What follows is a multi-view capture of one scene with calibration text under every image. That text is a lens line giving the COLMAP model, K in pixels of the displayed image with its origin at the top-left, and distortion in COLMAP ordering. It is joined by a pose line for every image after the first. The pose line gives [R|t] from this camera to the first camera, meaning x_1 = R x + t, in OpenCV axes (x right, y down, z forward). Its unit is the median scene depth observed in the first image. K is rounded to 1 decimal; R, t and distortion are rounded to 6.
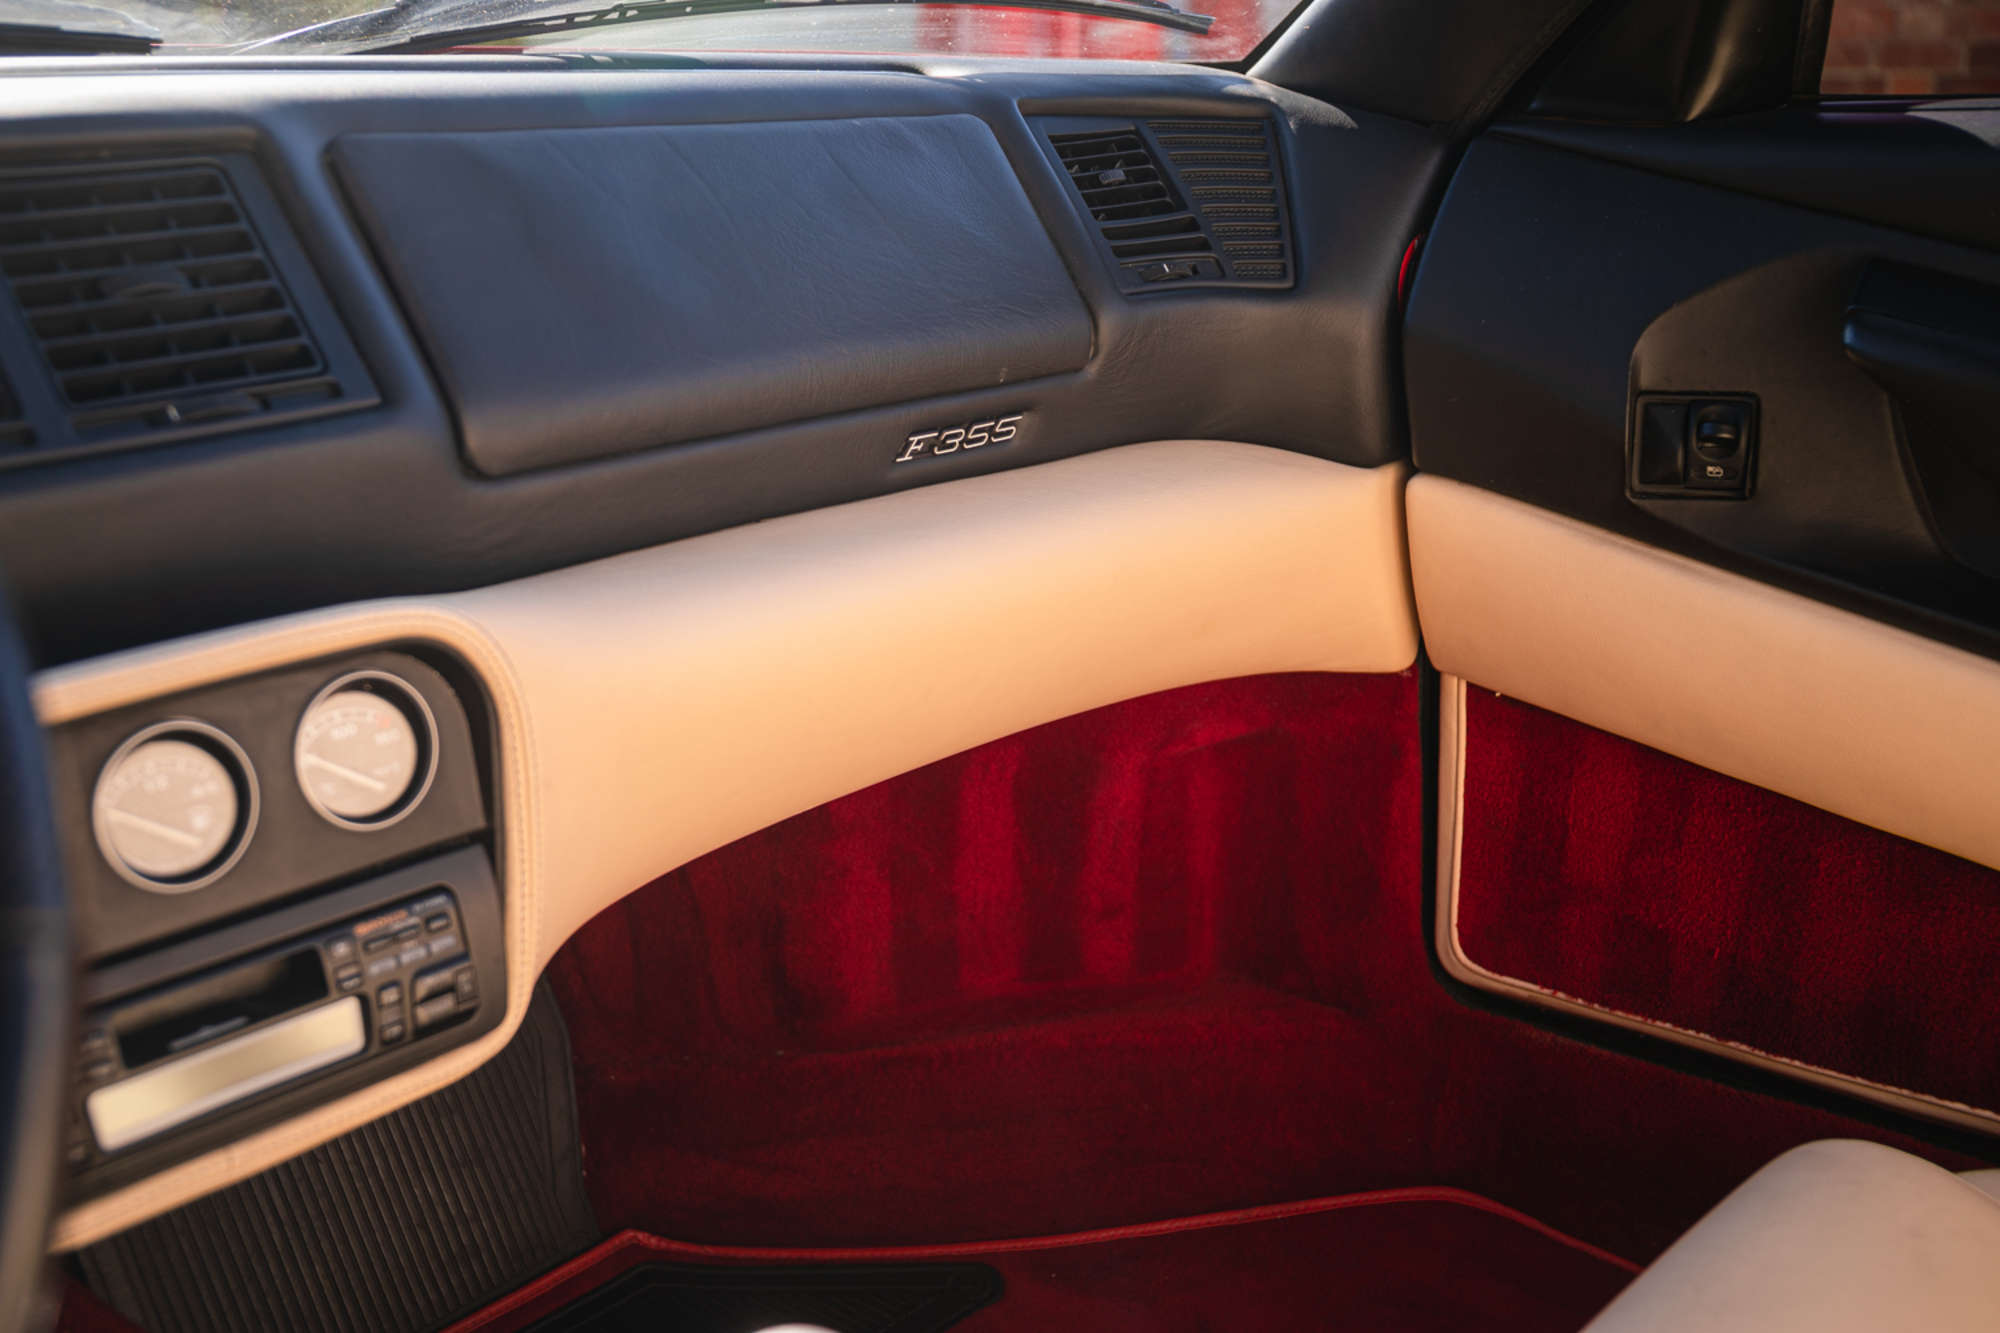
lens RADIAL K [[2170.4, 0, 1001.1], [0, 2170.4, 660.7], [0, 0, 1]] dist [-0.006624, 0.000000]
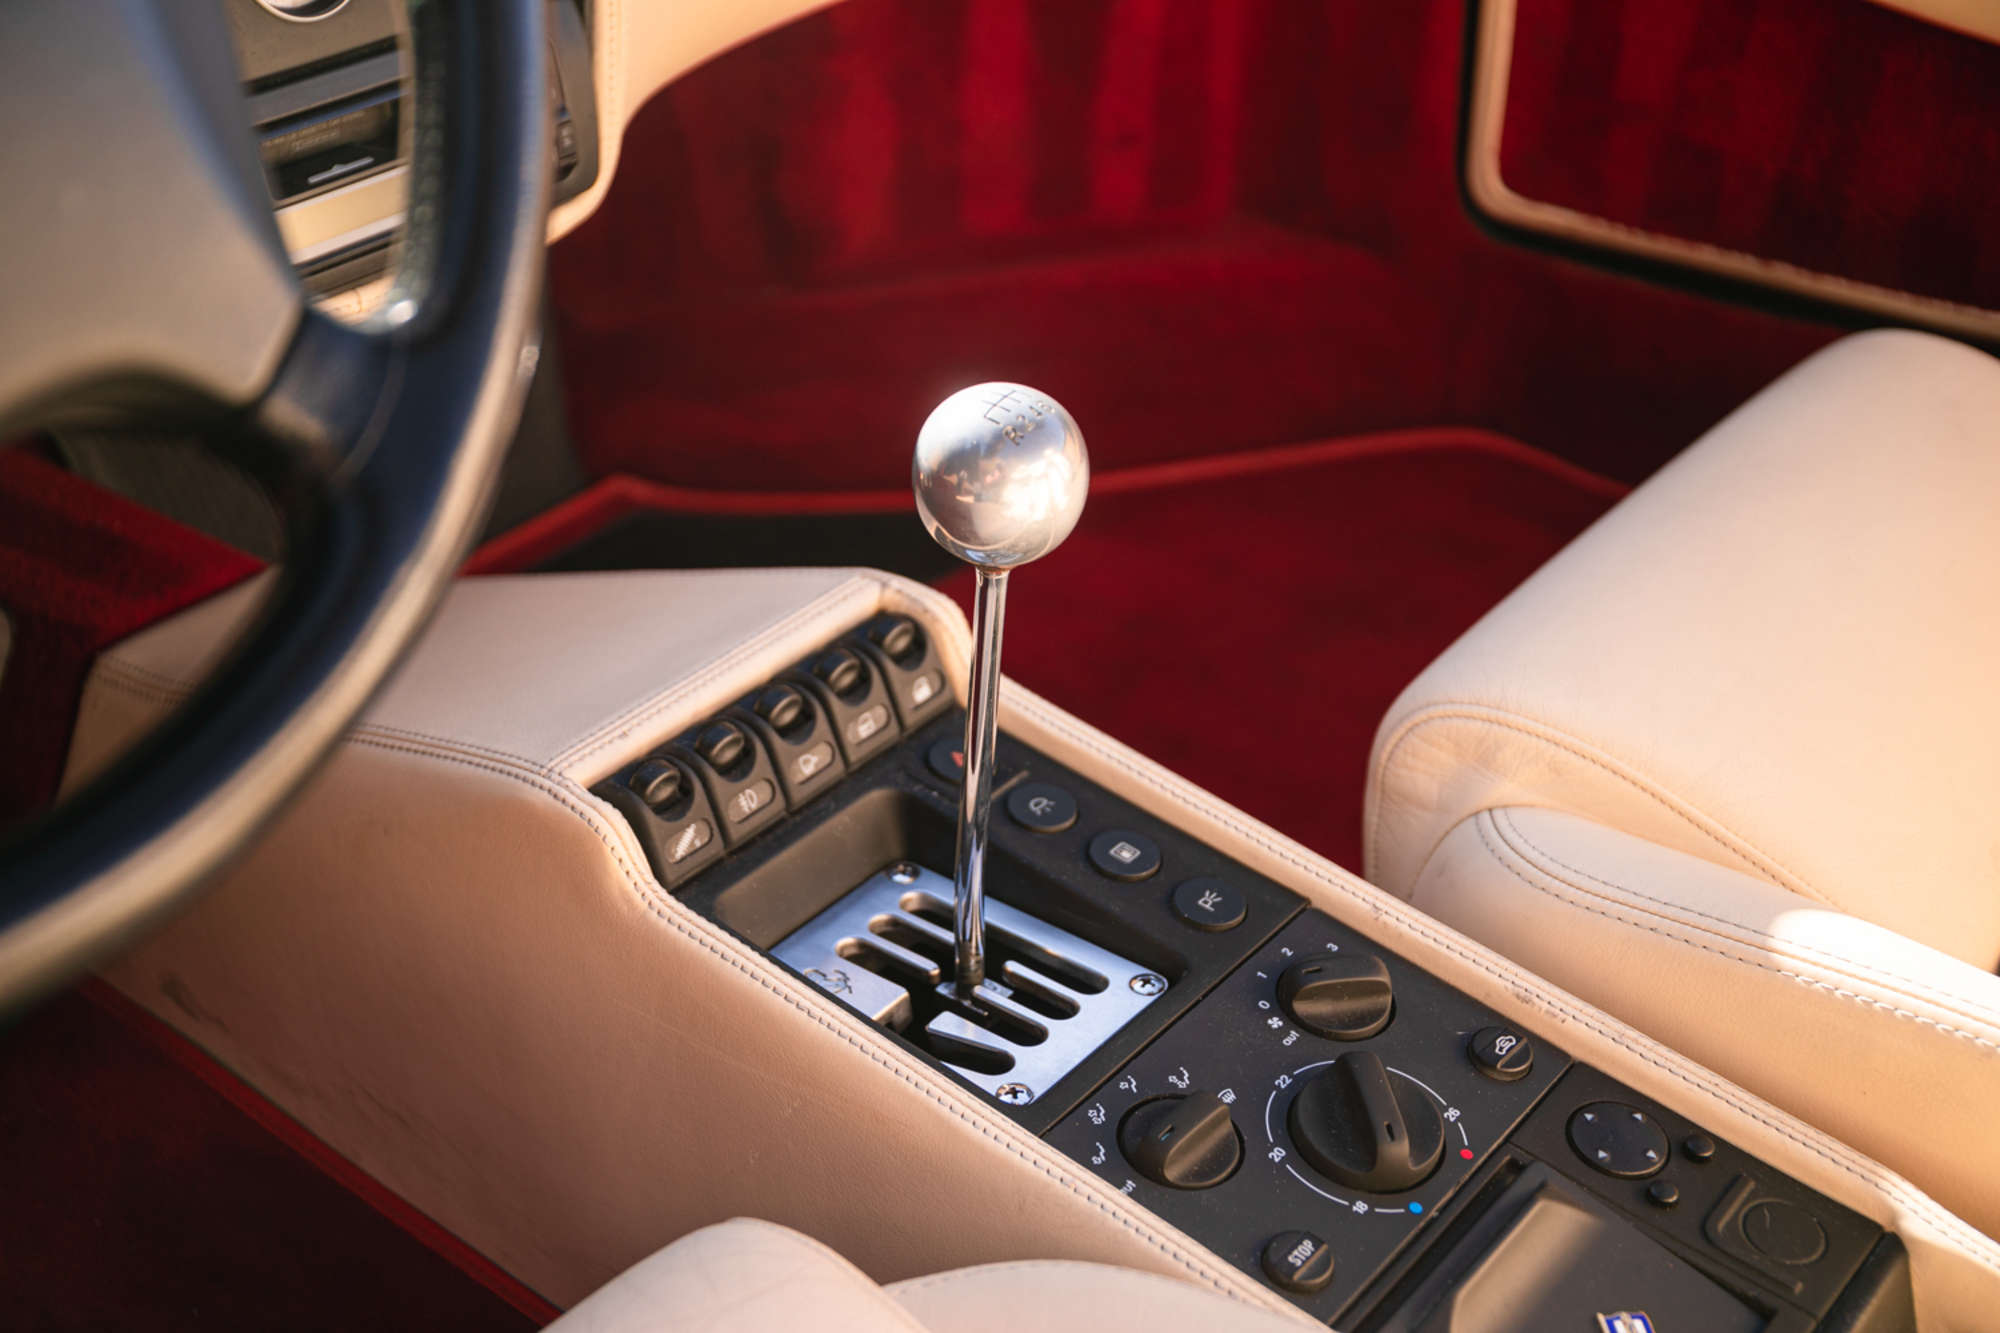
lens RADIAL K [[2732.3, 0, 1001.2], [0, 2732.3, 668.1], [0, 0, 1]] dist [0.058743, 0.000000]
pose [[0.997671, -0.010789, 0.067358, -0.102302], [-0.006441, 0.968104, 0.250466, 0.051223], [-0.067912, -0.250316, 0.965779, -0.224077]]
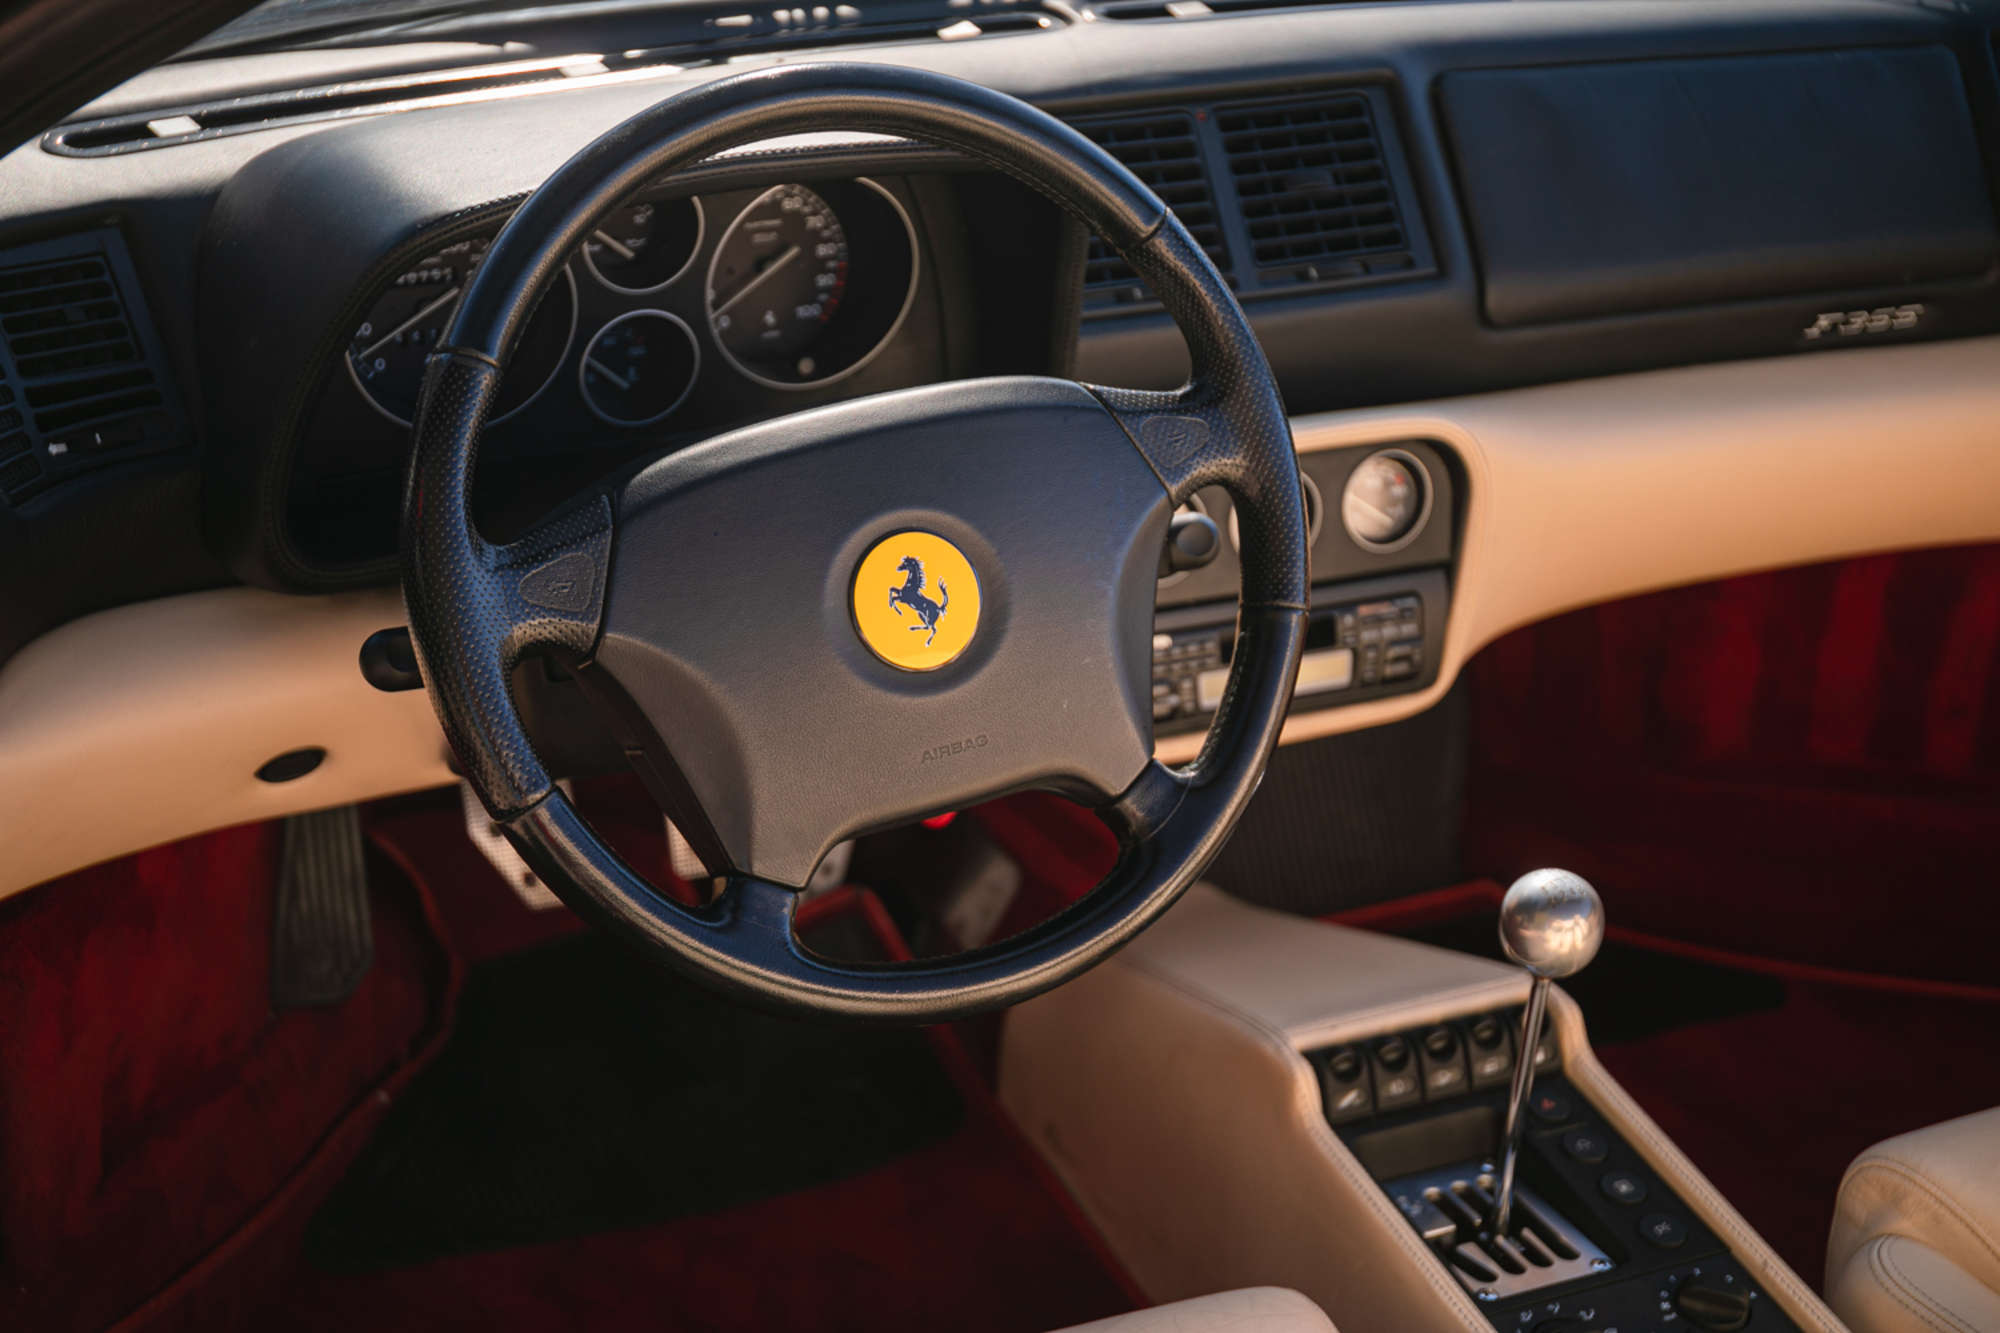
lens RADIAL K [[3745.4, 0, 998.3], [0, 3745.4, 679.1], [0, 0, 1]] dist [0.114958, 0.000000]
pose [[0.926308, 0.217592, -0.307583, 0.232169], [-0.171532, 0.970415, 0.169914, -0.183023], [0.335456, -0.104632, 0.936227, -1.231244]]
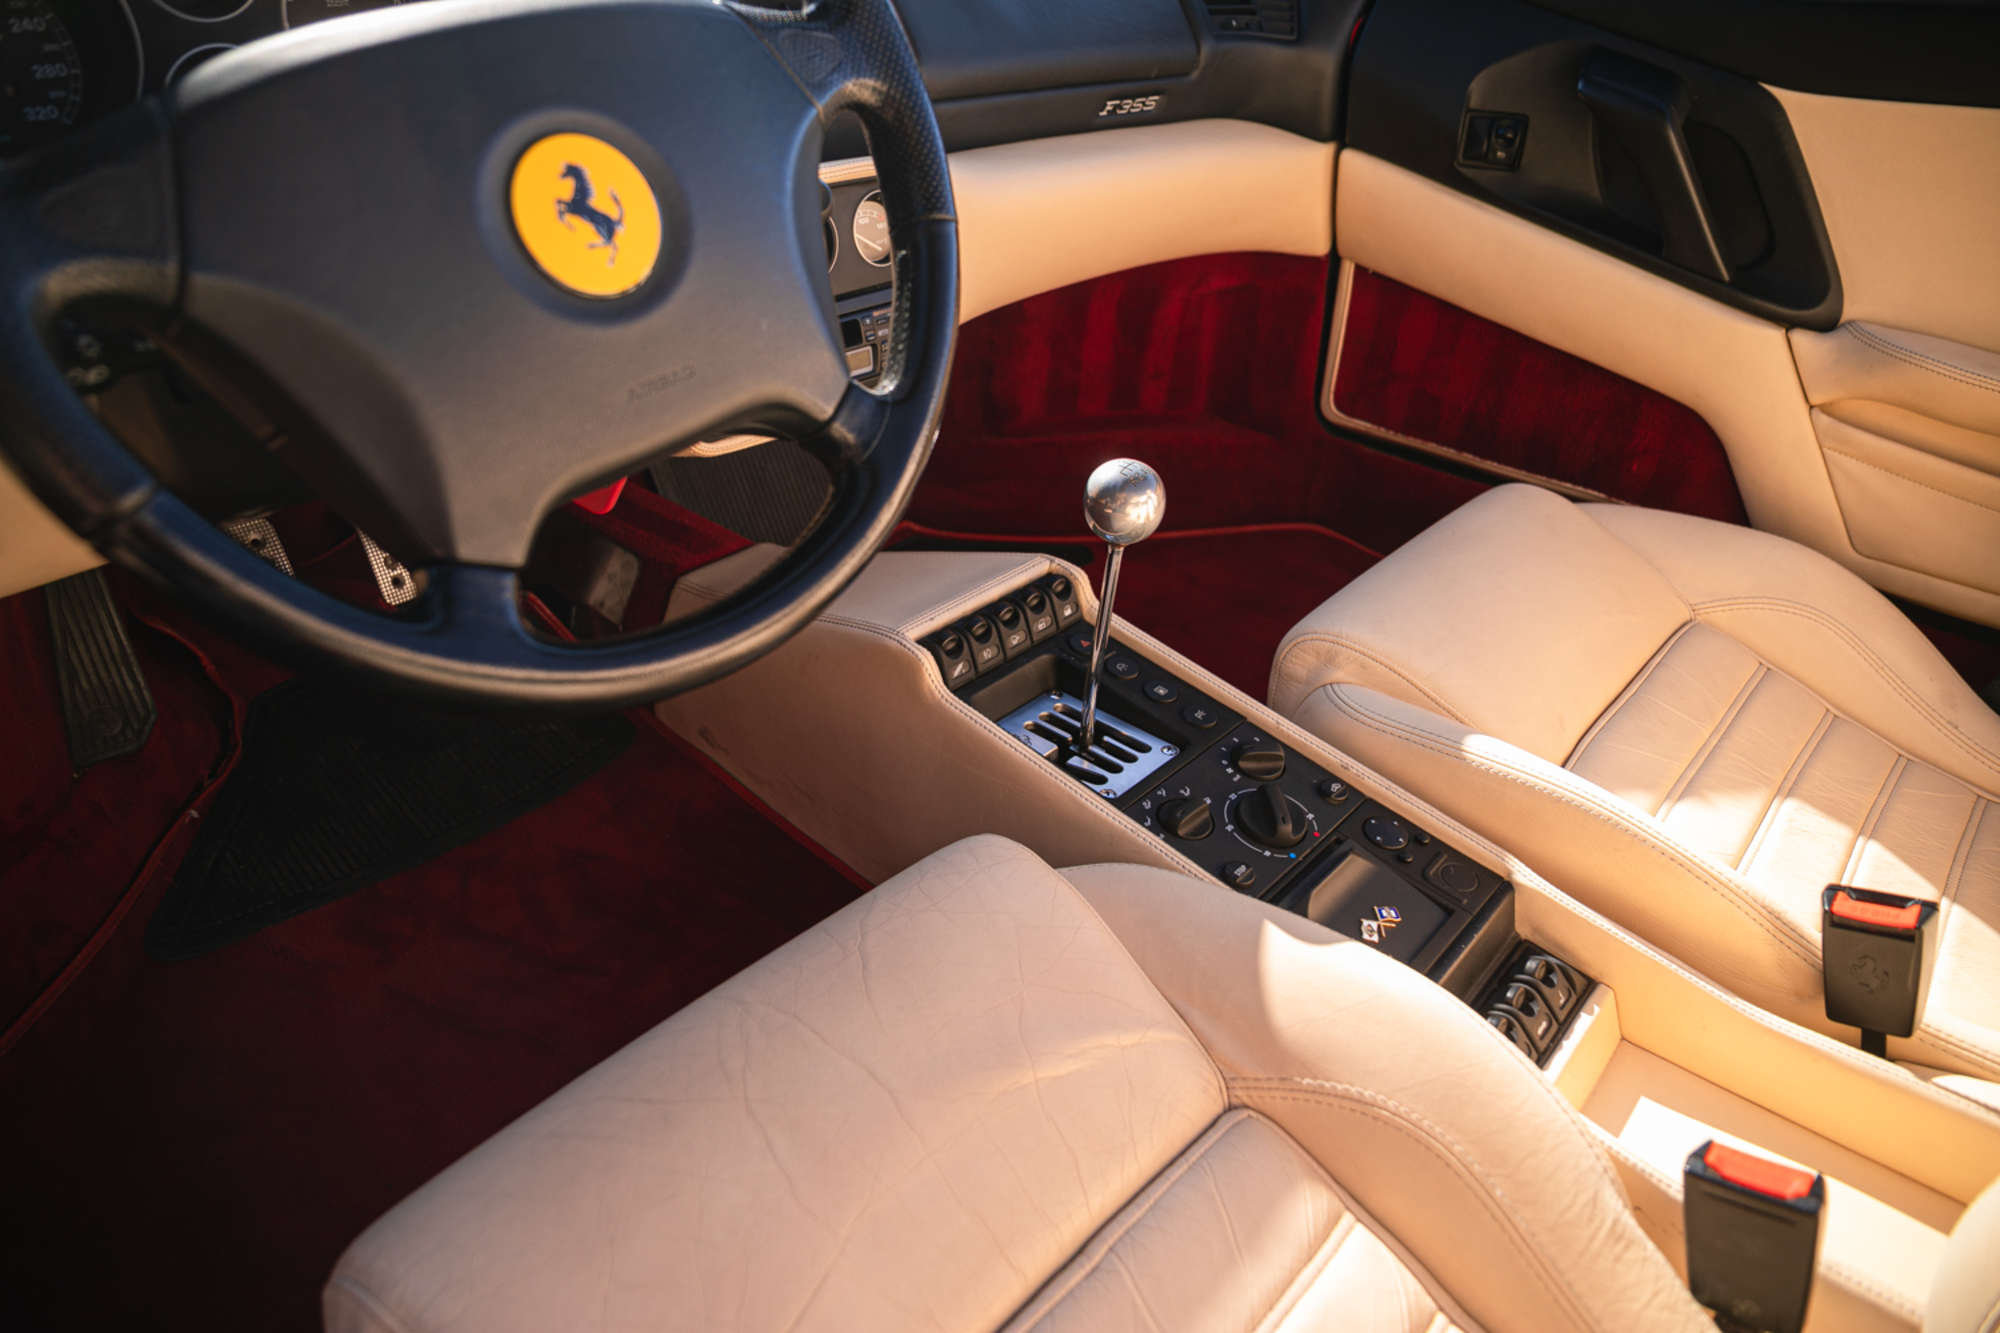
lens RADIAL K [[1354.4, 0, 1005.3], [0, 1354.4, 658.7], [0, 0, 1]] dist [-0.076684, 0.024683]
pose [[0.997737, 0.053206, 0.041109, -0.150201], [-0.061860, 0.965964, 0.251170, 0.081822], [-0.026347, -0.253145, 0.967070, -0.280659]]
